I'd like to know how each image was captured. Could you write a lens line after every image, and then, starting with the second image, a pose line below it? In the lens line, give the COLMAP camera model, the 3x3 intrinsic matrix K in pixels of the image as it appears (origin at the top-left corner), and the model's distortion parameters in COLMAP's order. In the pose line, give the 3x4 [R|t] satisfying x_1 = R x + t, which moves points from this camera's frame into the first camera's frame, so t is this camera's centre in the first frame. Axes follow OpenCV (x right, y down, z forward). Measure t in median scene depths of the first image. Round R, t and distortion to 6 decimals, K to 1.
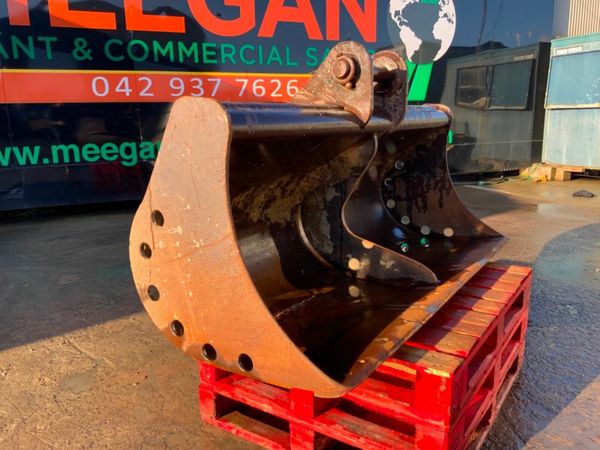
lens RADIAL K [[499.7, 0, 300.0], [0, 499.7, 225.0], [0, 0, 1]] dist [0.054786, -0.109466]
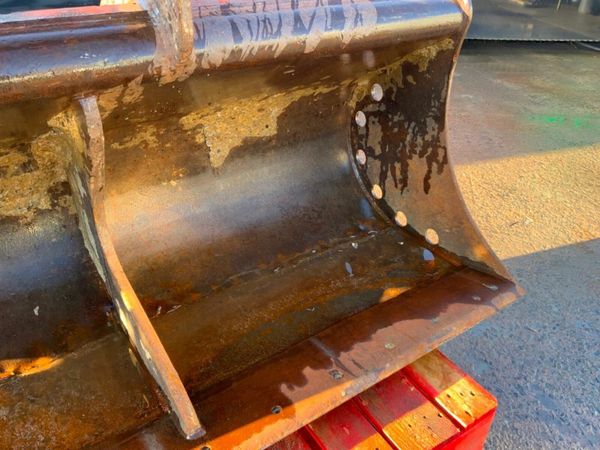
lens RADIAL K [[491.0, 0, 281.2], [0, 491.0, 234.1], [0, 0, 1]] dist [-0.004602, -0.003913]
pose [[0.917658, 0.228727, -0.324942, 0.314321], [-0.100600, 0.924814, 0.366876, -0.165725], [0.384425, -0.303978, 0.871673, 0.466640]]
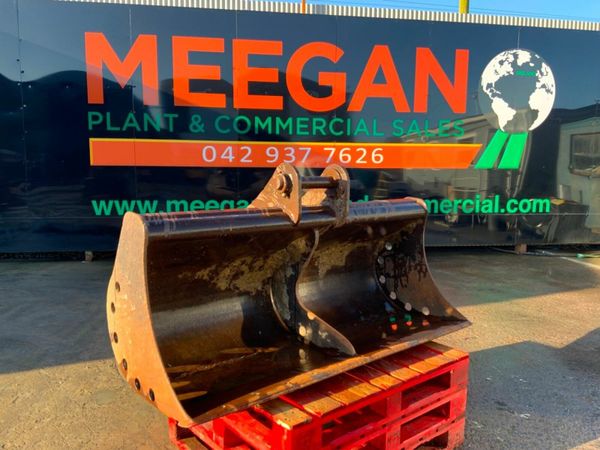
lens RADIAL K [[491.2, 0, 300.0], [0, 491.2, 225.0], [0, 0, 1]] dist [0.110781, -0.224201]
pose [[0.962265, 0.060309, -0.265346, 0.304174], [-0.084879, 0.993002, -0.082118, -0.059764], [0.258537, 0.101541, 0.960650, -0.143488]]
